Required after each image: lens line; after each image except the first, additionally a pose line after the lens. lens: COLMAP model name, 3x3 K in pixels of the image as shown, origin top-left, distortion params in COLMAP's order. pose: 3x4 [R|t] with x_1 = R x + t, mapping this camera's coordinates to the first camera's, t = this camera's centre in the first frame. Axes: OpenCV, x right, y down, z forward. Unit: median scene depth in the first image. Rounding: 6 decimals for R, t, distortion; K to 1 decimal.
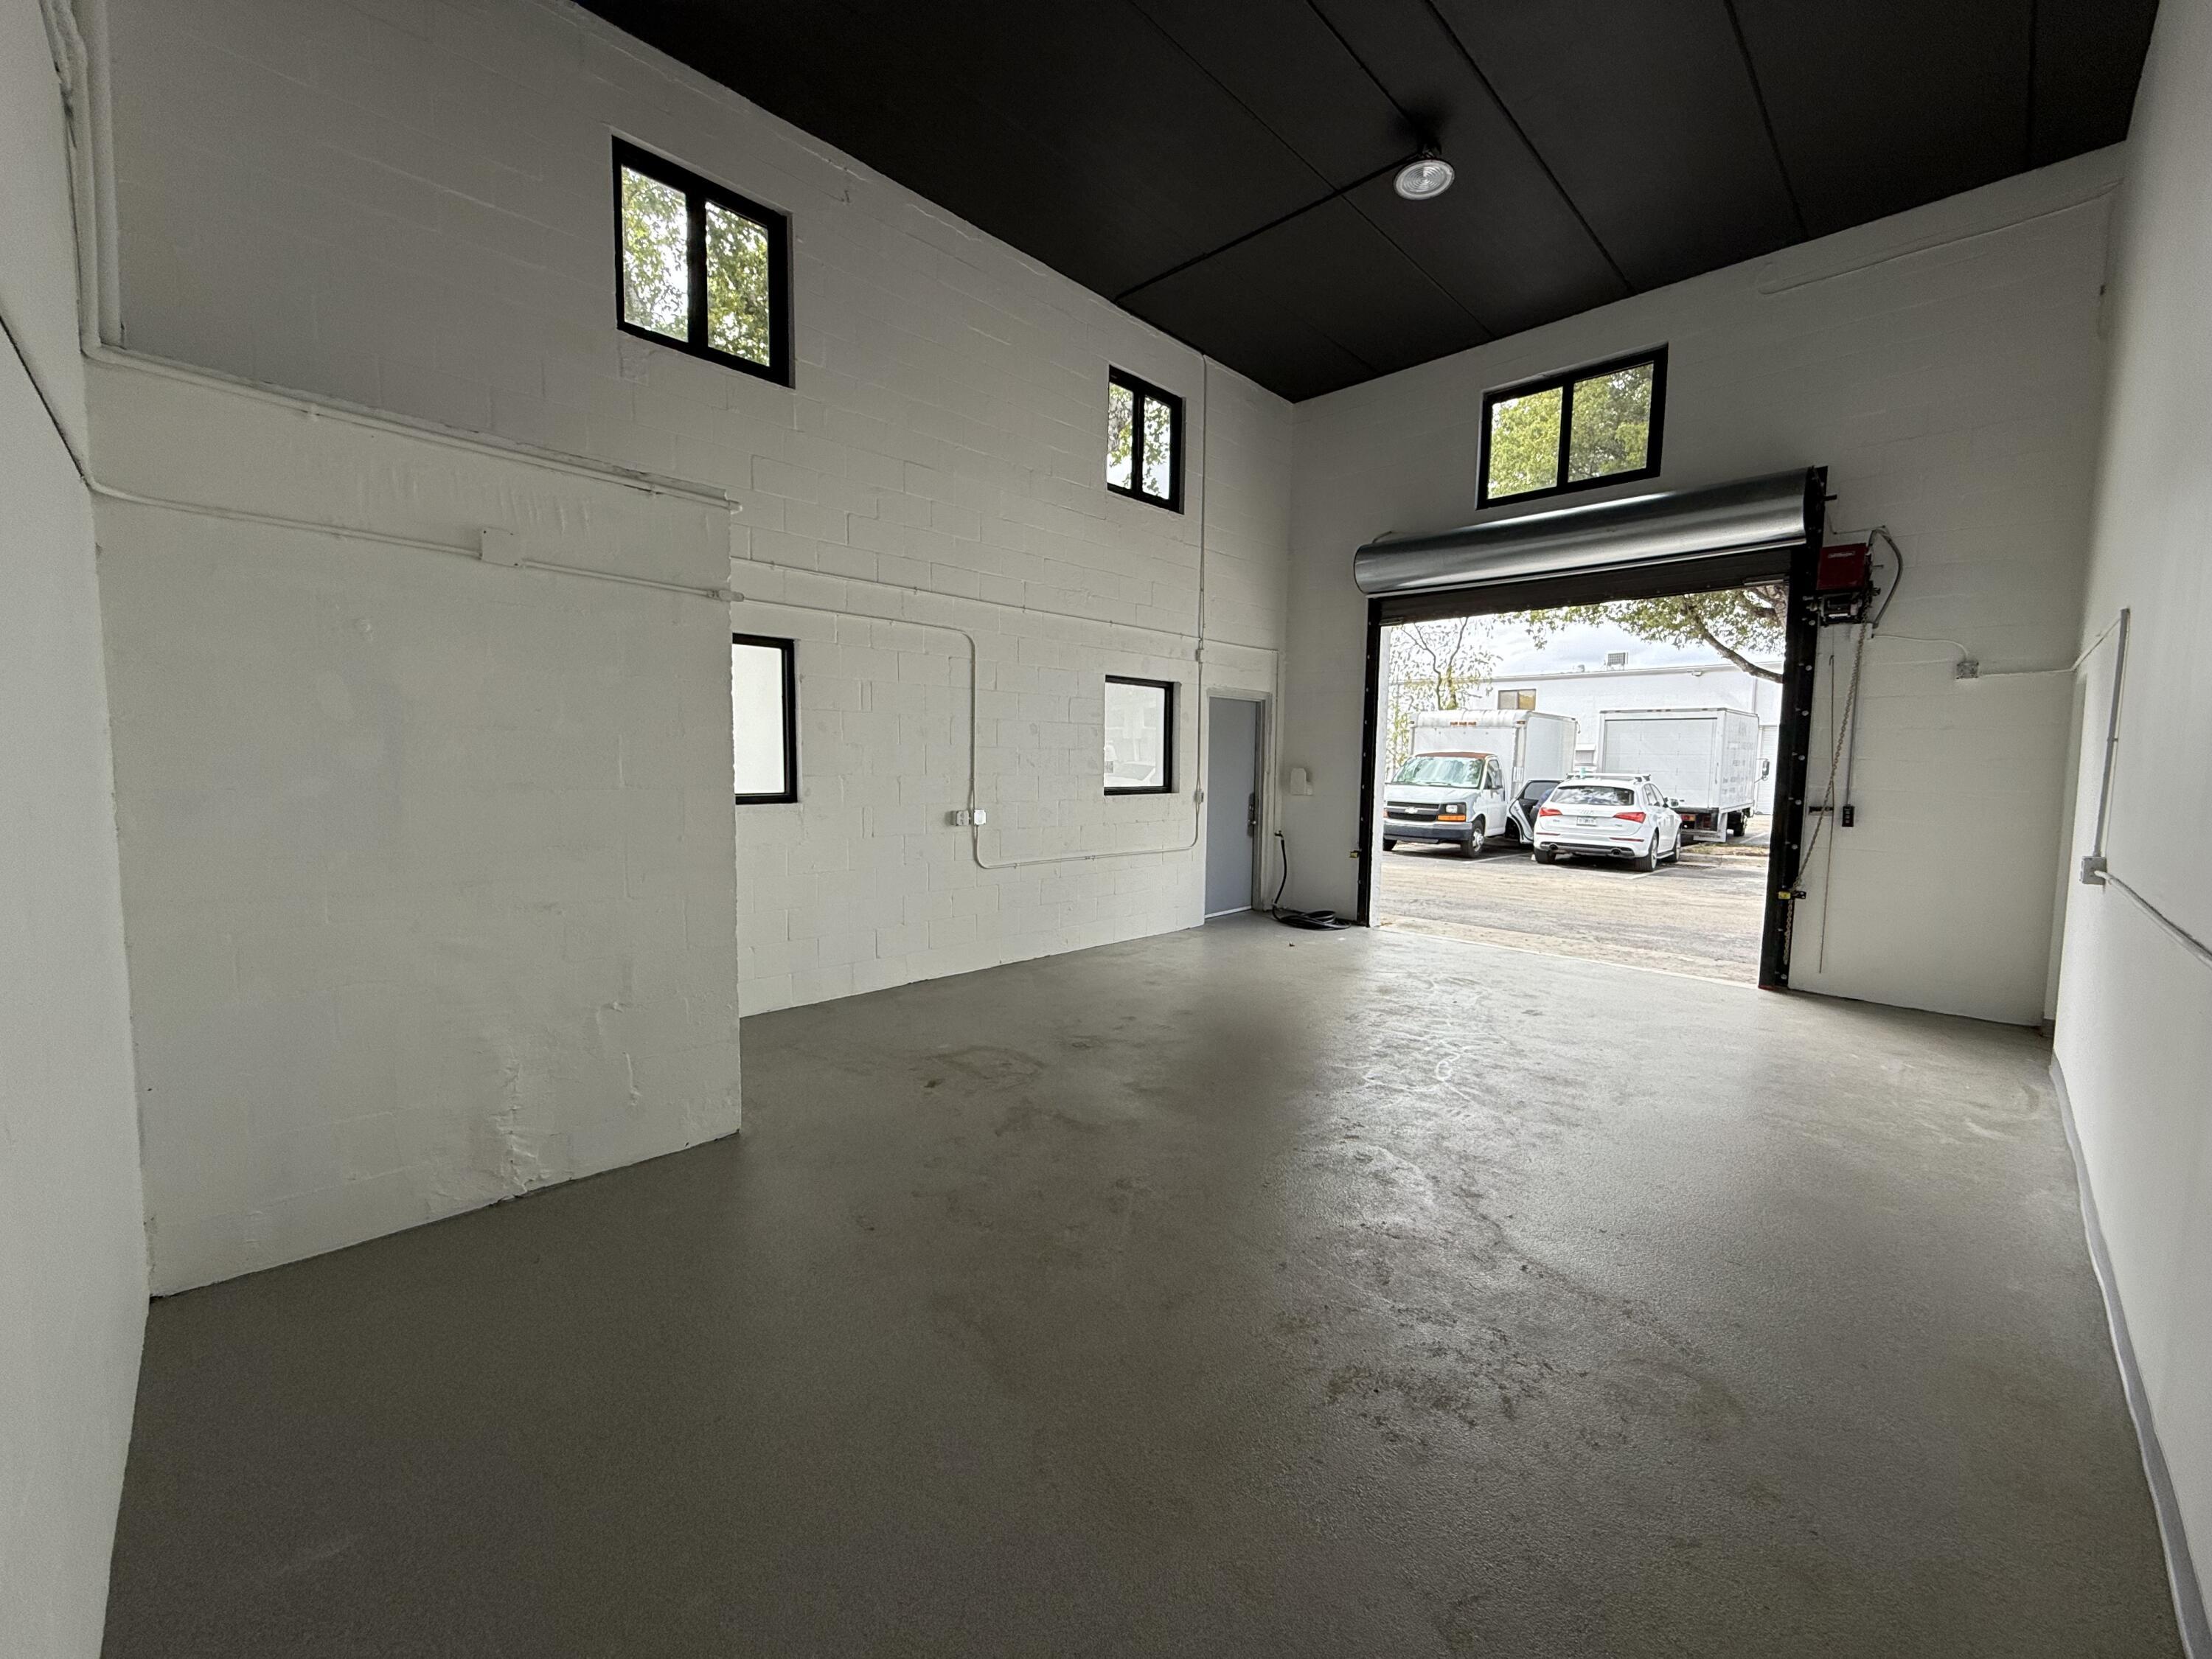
lens RADIAL K [[882.0, 0, 1098.6], [0, 882.0, 828.4], [0, 0, 1]] dist [0.001412, -0.000105]
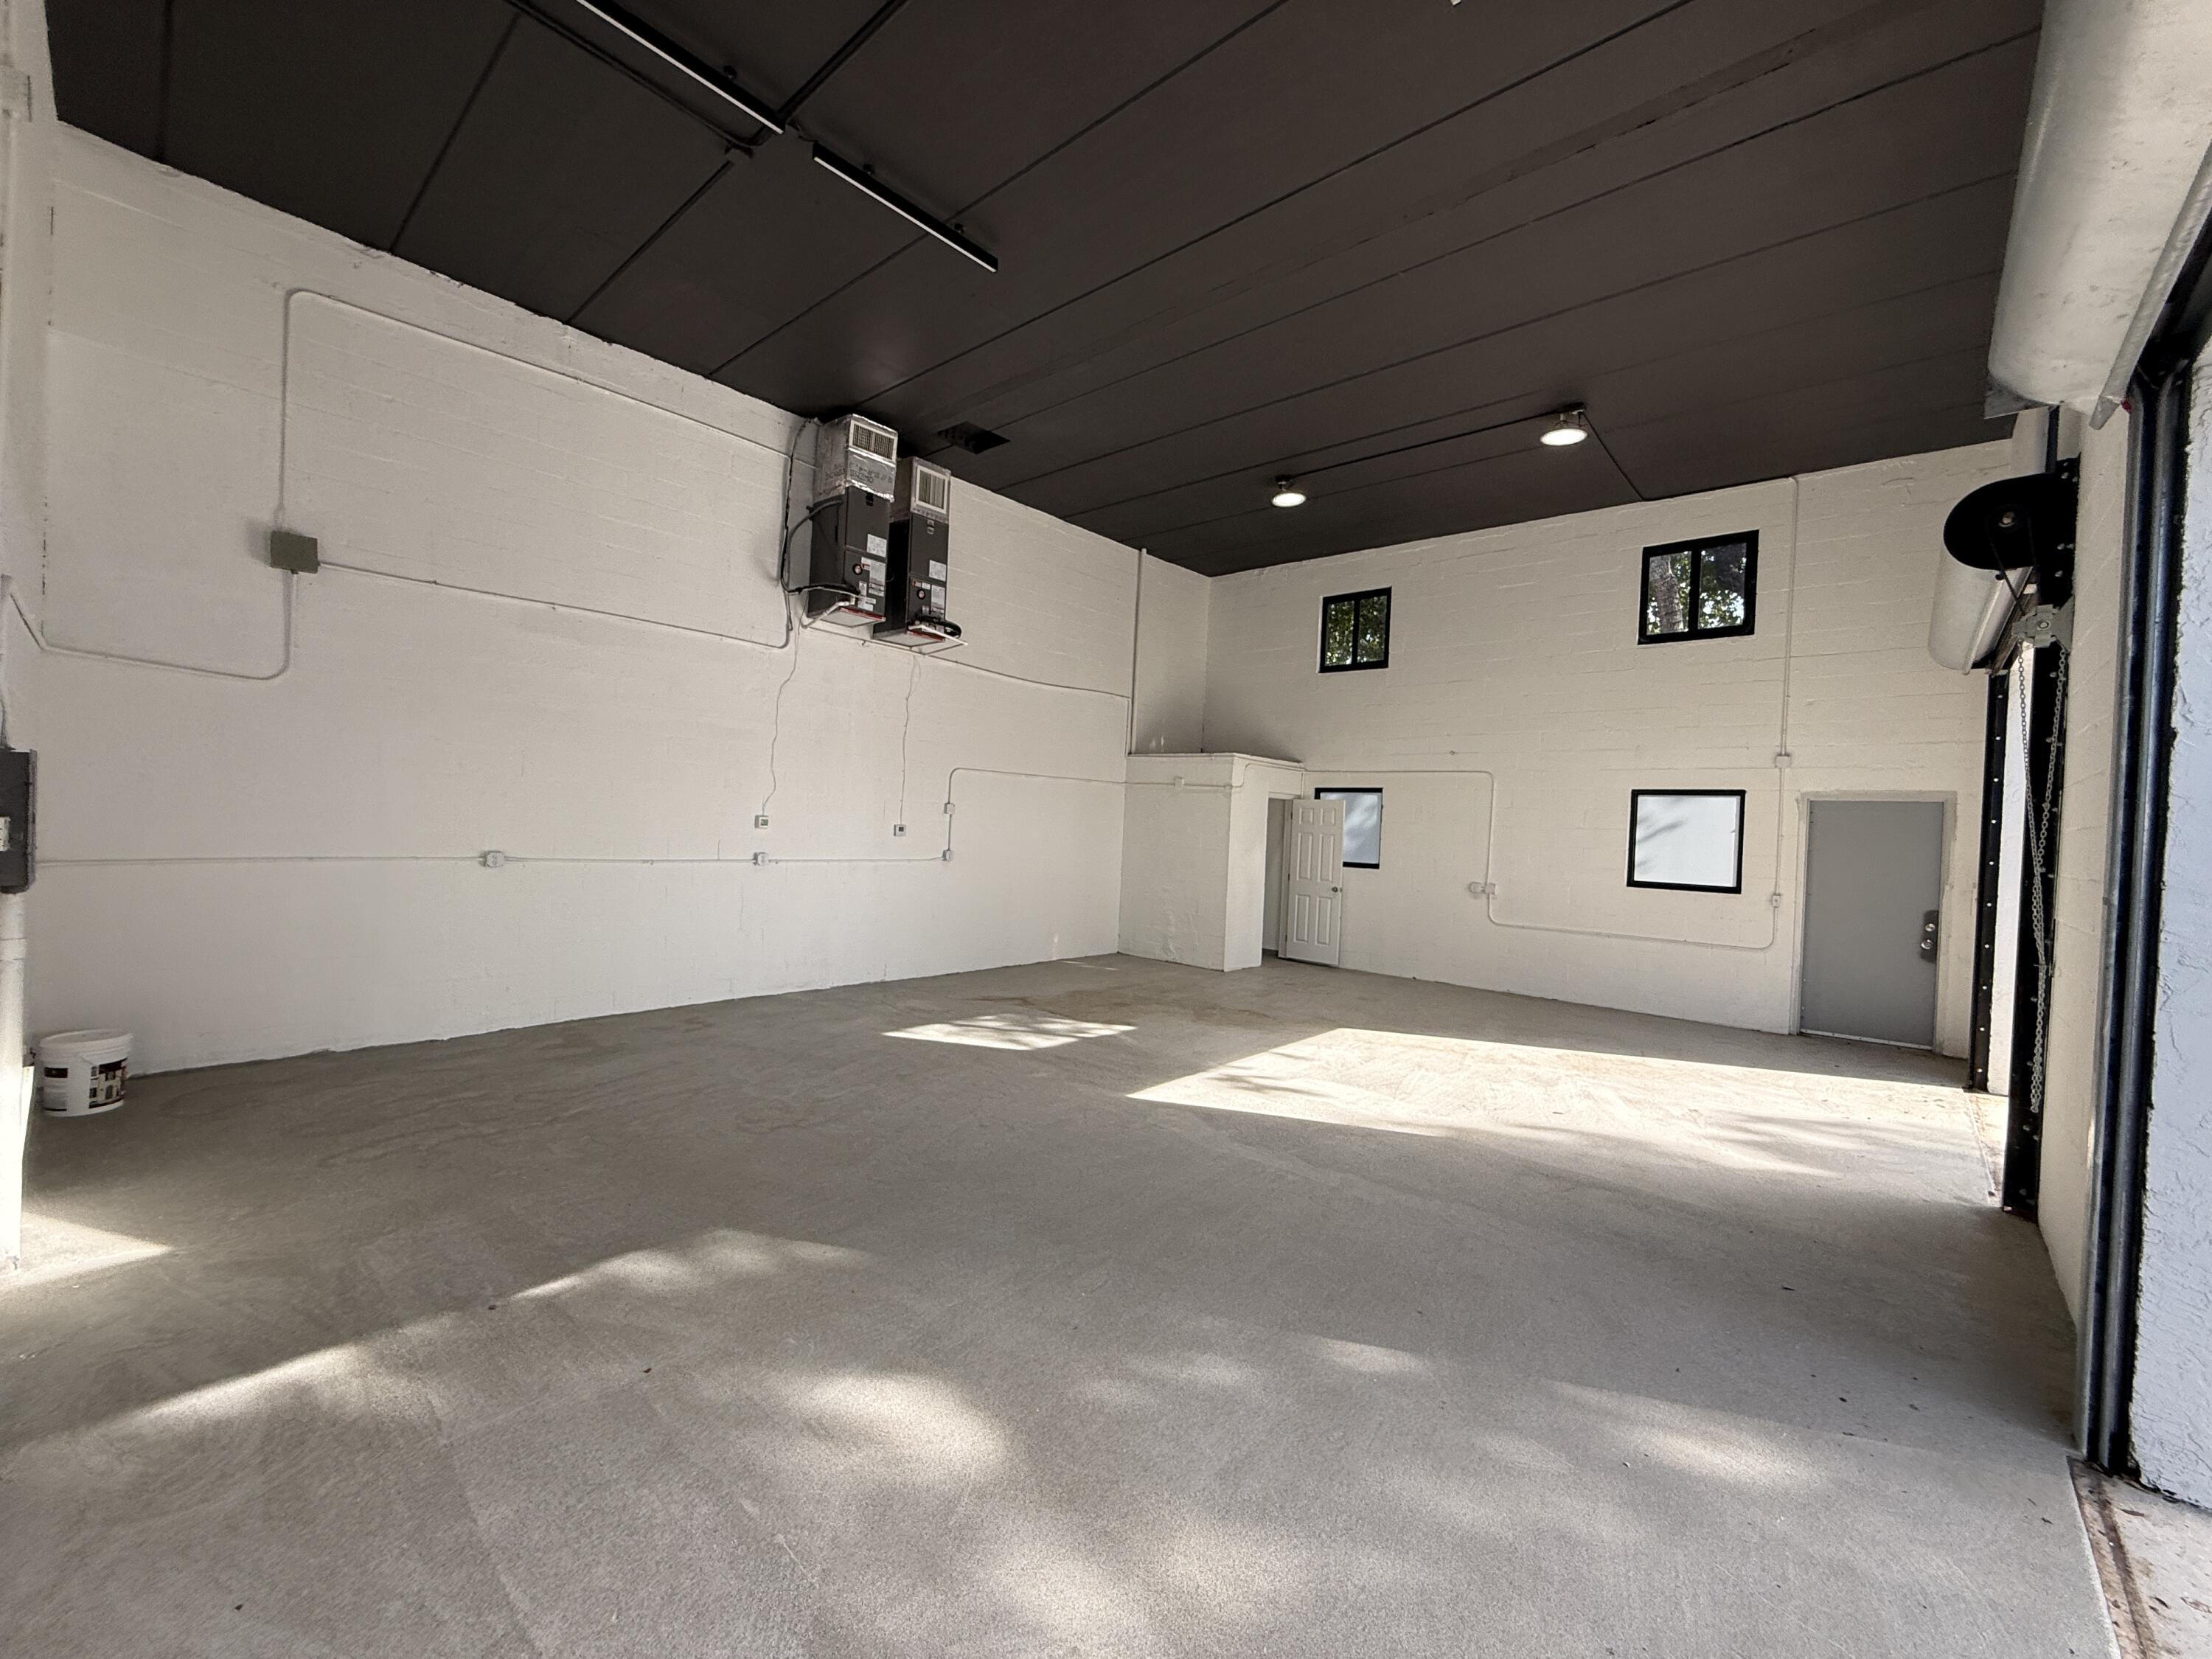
lens RADIAL K [[885.3, 0, 1097.2], [0, 885.3, 828.3], [0, 0, 1]] dist [-0.002217, 0.000022]
pose [[0.055156, -0.002922, -0.998473, 1.480011], [-0.117040, 0.993083, -0.009372, -0.024707], [0.991594, 0.117378, 0.054432, 0.235843]]
